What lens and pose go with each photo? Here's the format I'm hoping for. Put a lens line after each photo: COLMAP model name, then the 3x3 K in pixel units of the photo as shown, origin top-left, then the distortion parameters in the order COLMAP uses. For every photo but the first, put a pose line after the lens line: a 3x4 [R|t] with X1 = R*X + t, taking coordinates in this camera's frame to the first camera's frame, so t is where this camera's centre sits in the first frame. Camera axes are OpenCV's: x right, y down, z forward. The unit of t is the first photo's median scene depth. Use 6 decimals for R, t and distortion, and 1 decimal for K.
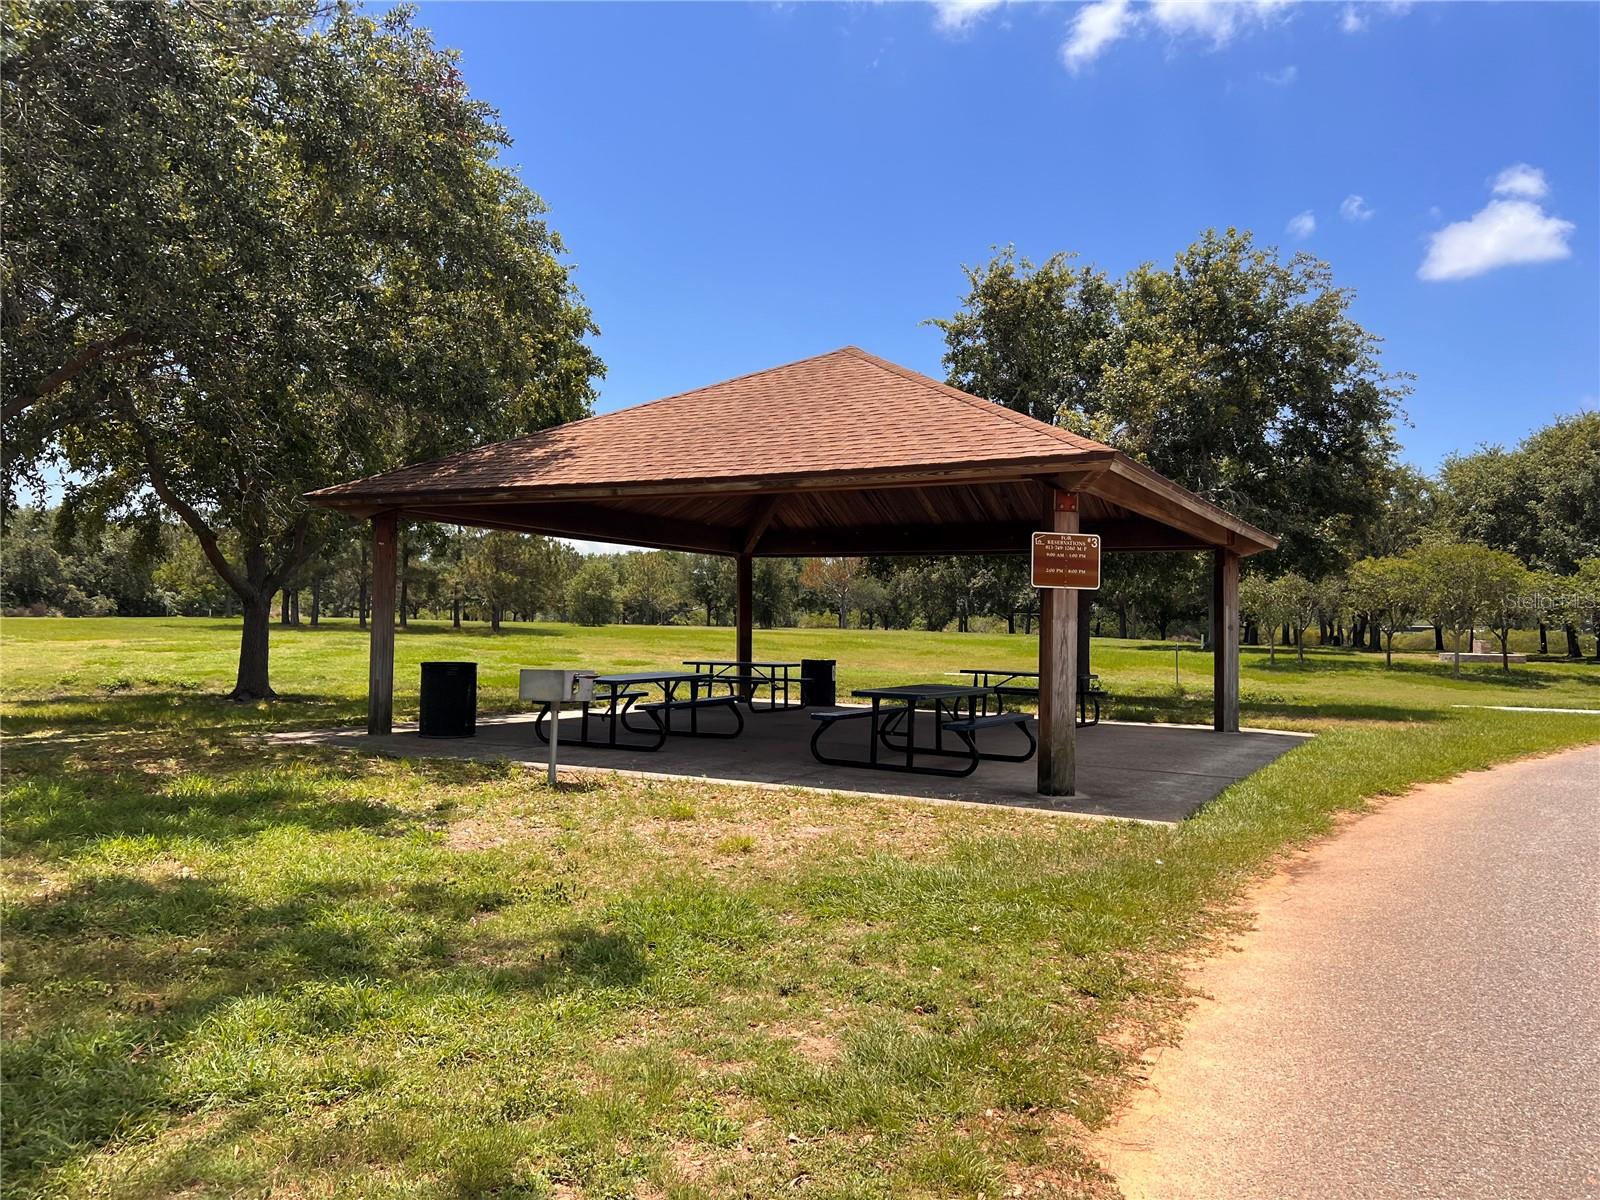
lens RADIAL K [[1213.6, 0, 800.0], [0, 1213.6, 600.0], [0, 0, 1]] dist [0.007742, 0.005915]
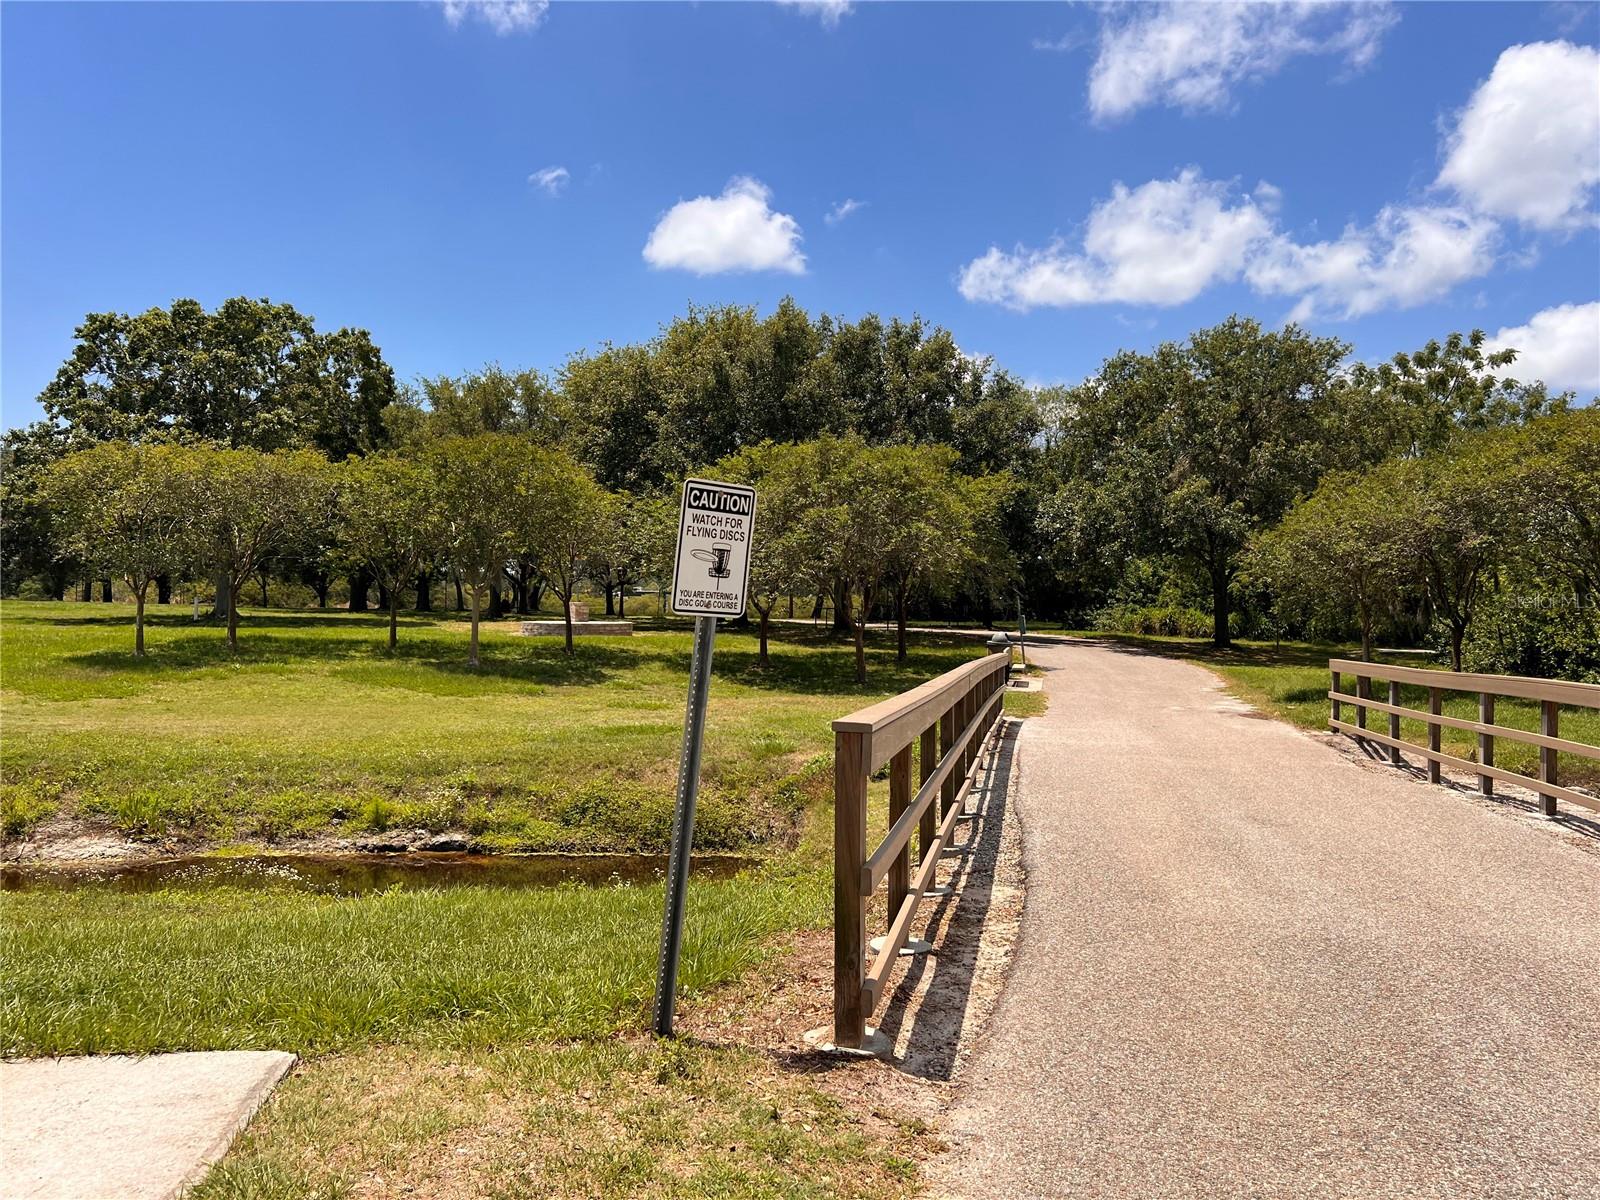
lens RADIAL K [[1213.6, 0, 800.0], [0, 1213.6, 600.0], [0, 0, 1]] dist [0.007742, 0.005915]
pose [[0.845154, -0.009093, 0.534445, 0.286019], [-0.001901, 0.999798, 0.020016, 0.017040], [-0.534519, -0.017932, 0.844966, 0.336048]]
